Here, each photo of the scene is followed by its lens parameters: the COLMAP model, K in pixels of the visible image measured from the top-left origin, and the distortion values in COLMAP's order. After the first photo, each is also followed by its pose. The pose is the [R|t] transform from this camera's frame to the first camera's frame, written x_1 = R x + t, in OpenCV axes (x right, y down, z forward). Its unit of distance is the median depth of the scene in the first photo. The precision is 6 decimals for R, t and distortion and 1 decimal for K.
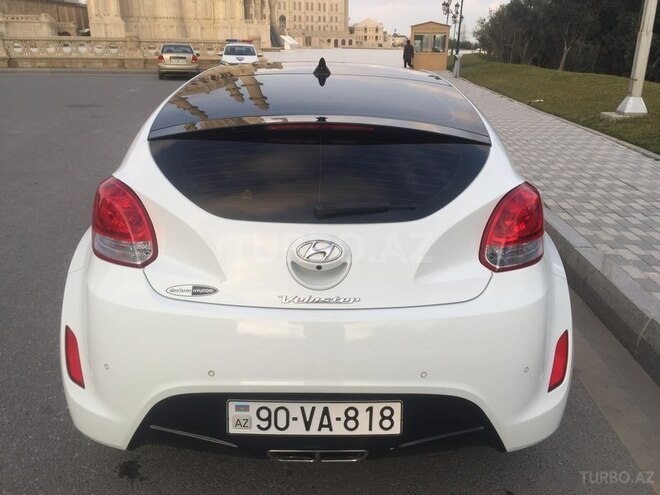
lens RADIAL K [[558.4, 0, 330.0], [0, 558.4, 247.5], [0, 0, 1]] dist [0.050909, -0.006250]
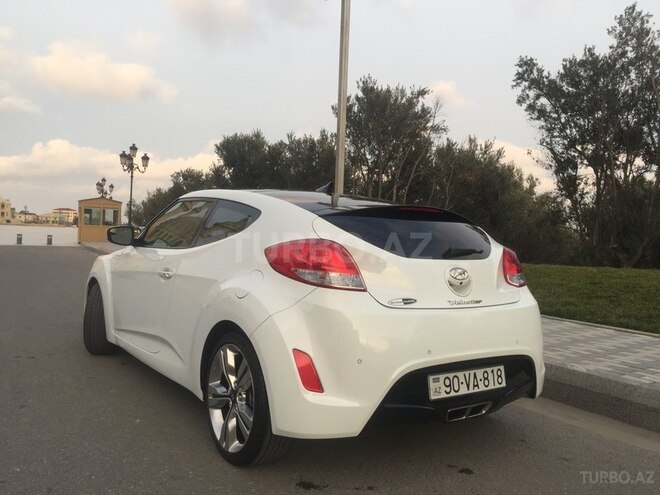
lens RADIAL K [[558.4, 0, 330.0], [0, 558.4, 247.5], [0, 0, 1]] dist [0.050909, -0.006250]
pose [[0.825613, 0.005340, 0.564212, -1.233525], [0.165016, 0.953950, -0.250497, 0.276373], [-0.539568, 0.299918, 0.786712, -0.130160]]
